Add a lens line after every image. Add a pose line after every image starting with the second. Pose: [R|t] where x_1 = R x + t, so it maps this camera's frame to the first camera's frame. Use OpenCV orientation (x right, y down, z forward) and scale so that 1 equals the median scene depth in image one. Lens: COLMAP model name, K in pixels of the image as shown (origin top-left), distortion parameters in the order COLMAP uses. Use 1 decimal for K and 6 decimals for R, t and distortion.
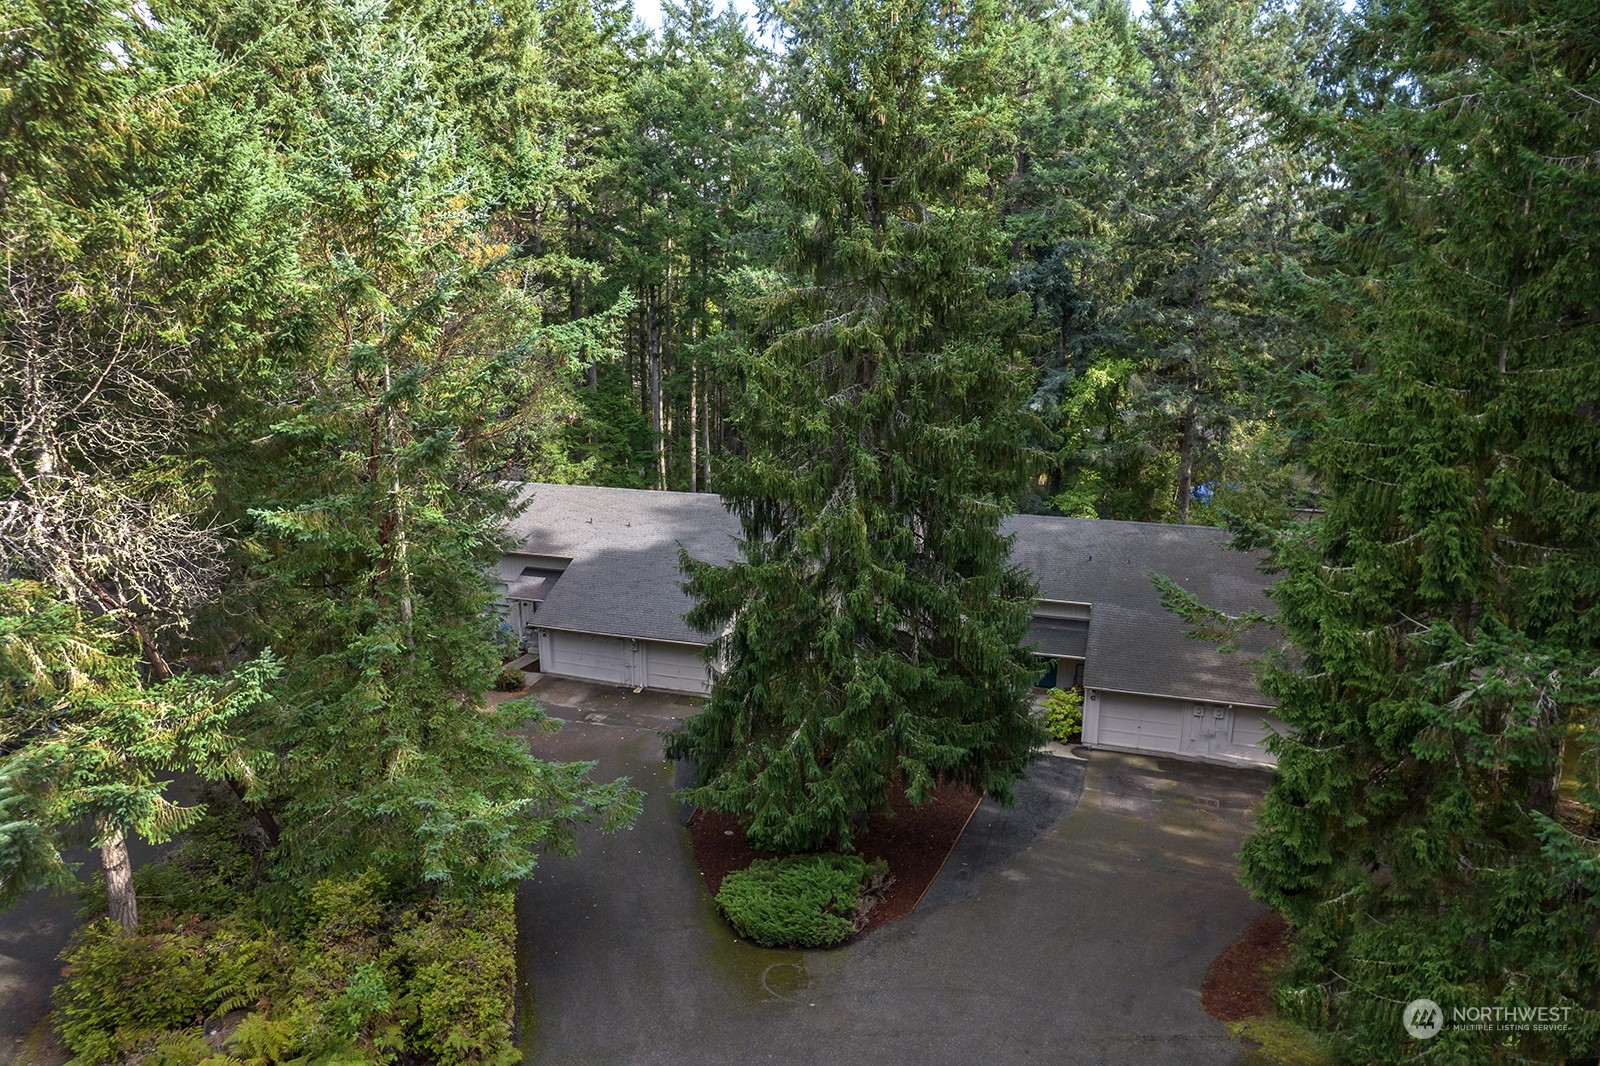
lens RADIAL K [[1029.0, 0, 799.6], [0, 1029.0, 525.6], [0, 0, 1]] dist [-0.066137, 0.055393]
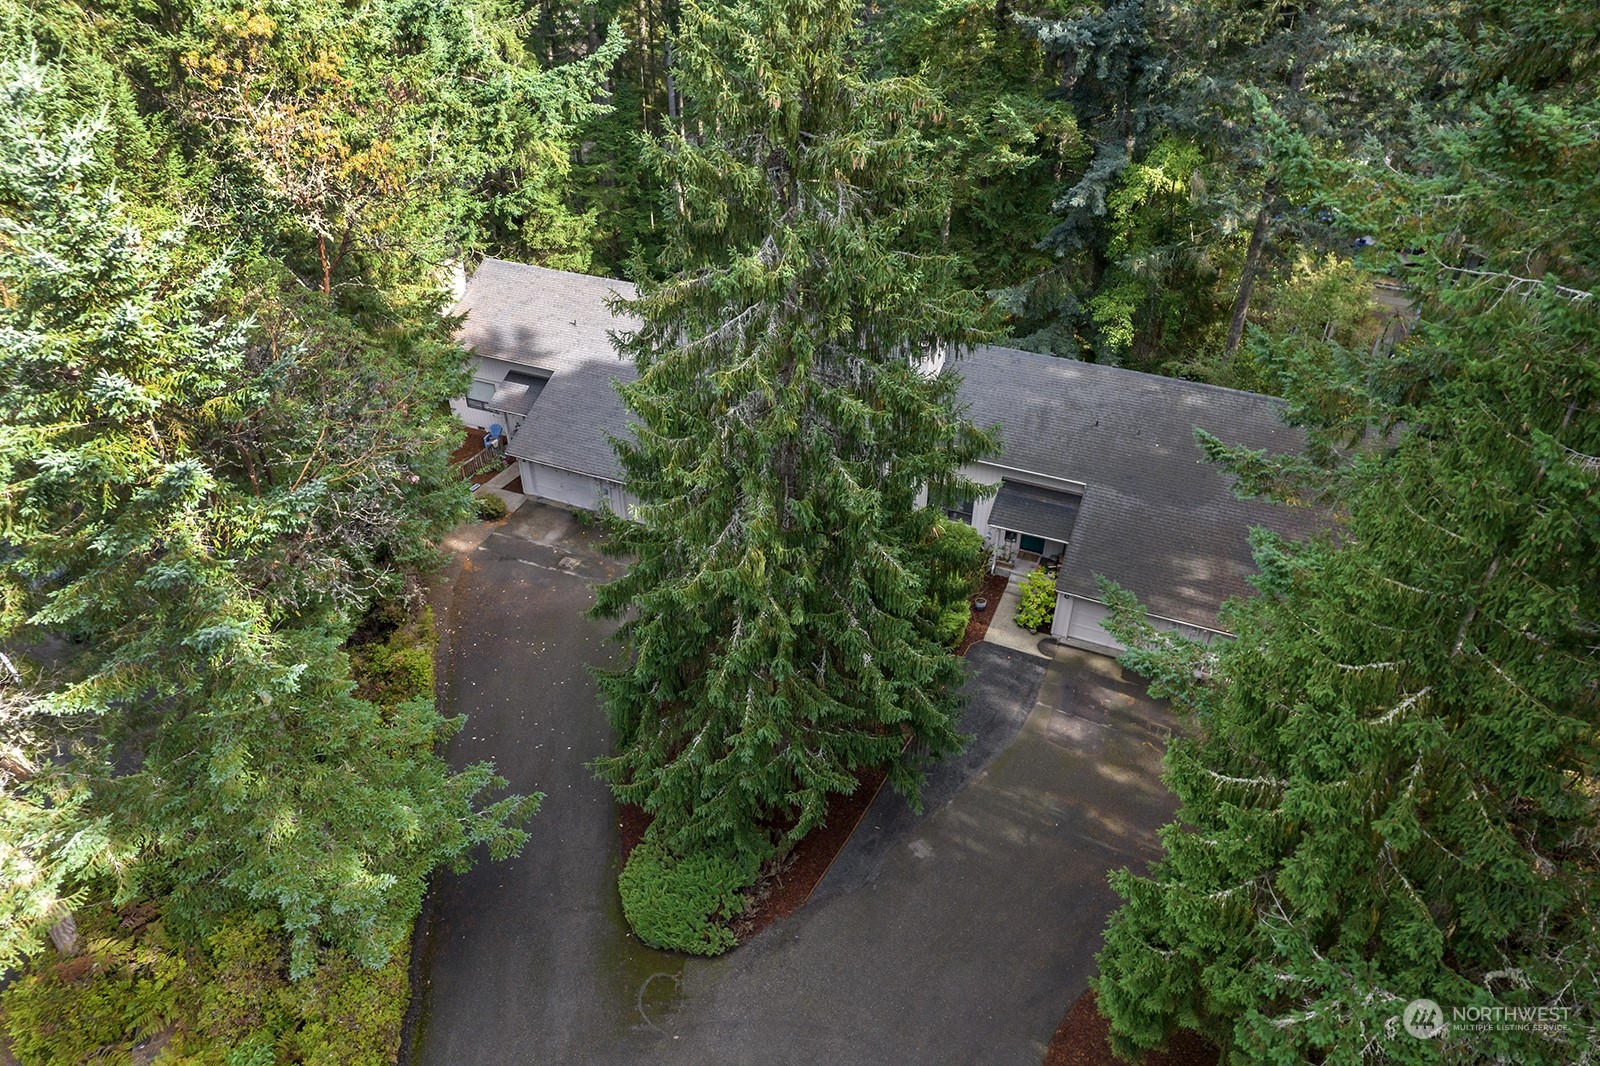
lens RADIAL K [[1029.0, 0, 799.6], [0, 1029.0, 525.6], [0, 0, 1]] dist [-0.066137, 0.055393]
pose [[0.995444, 0.055269, -0.077690, 0.111634], [-0.022207, 0.926835, 0.374811, -0.251449], [0.092721, -0.371378, 0.923840, 0.119374]]
